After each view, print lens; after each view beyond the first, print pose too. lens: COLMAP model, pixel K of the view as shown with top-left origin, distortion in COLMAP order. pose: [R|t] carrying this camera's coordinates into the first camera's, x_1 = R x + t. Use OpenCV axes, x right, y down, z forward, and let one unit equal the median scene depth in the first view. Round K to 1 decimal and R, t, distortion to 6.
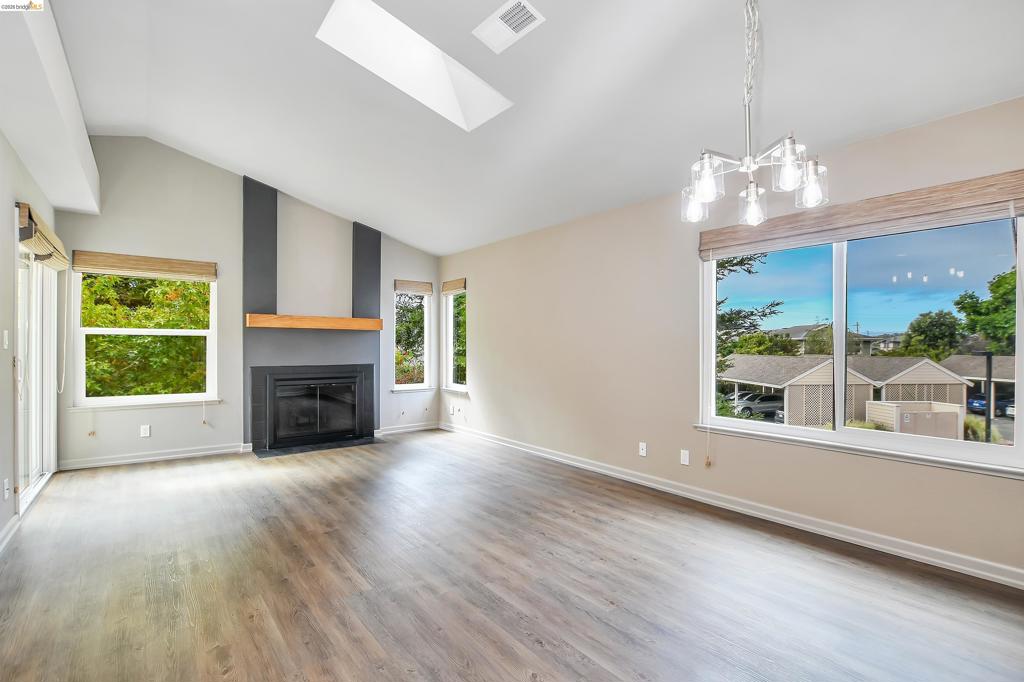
lens RADIAL K [[455.0, 0, 511.6], [0, 455.0, 342.8], [0, 0, 1]] dist [-0.022564, 0.000750]
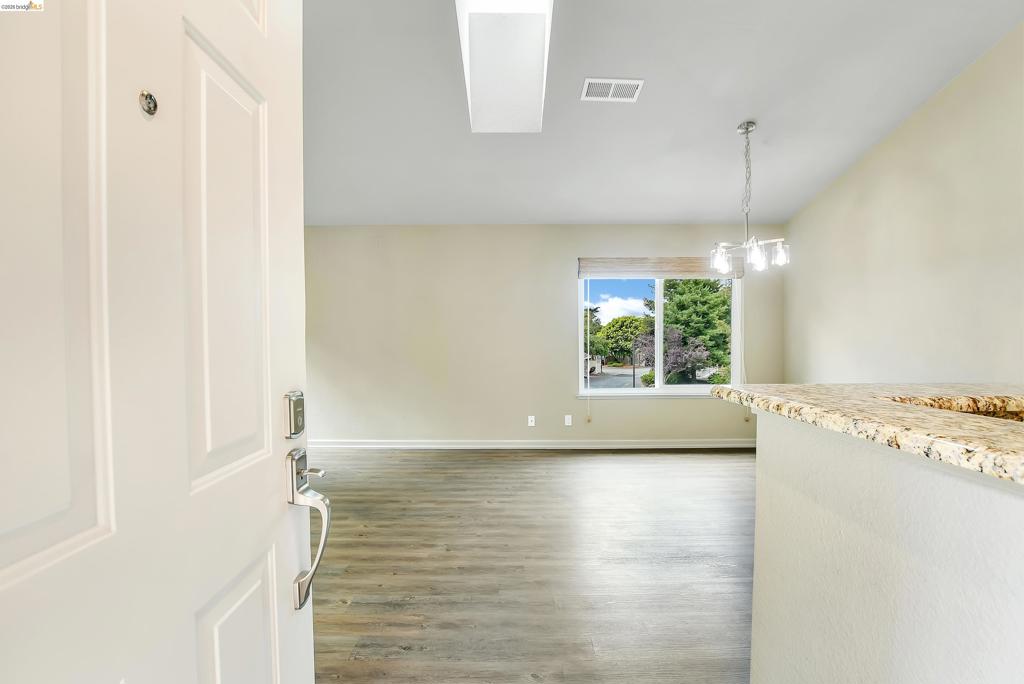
lens RADIAL K [[462.1, 0, 511.9], [0, 462.1, 347.2], [0, 0, 1]] dist [-0.024462, -0.000719]
pose [[0.610893, -0.016811, 0.791535, -1.240042], [-0.008085, 0.999590, 0.027470, -0.015920], [-0.791672, -0.023180, 0.610506, 0.402431]]
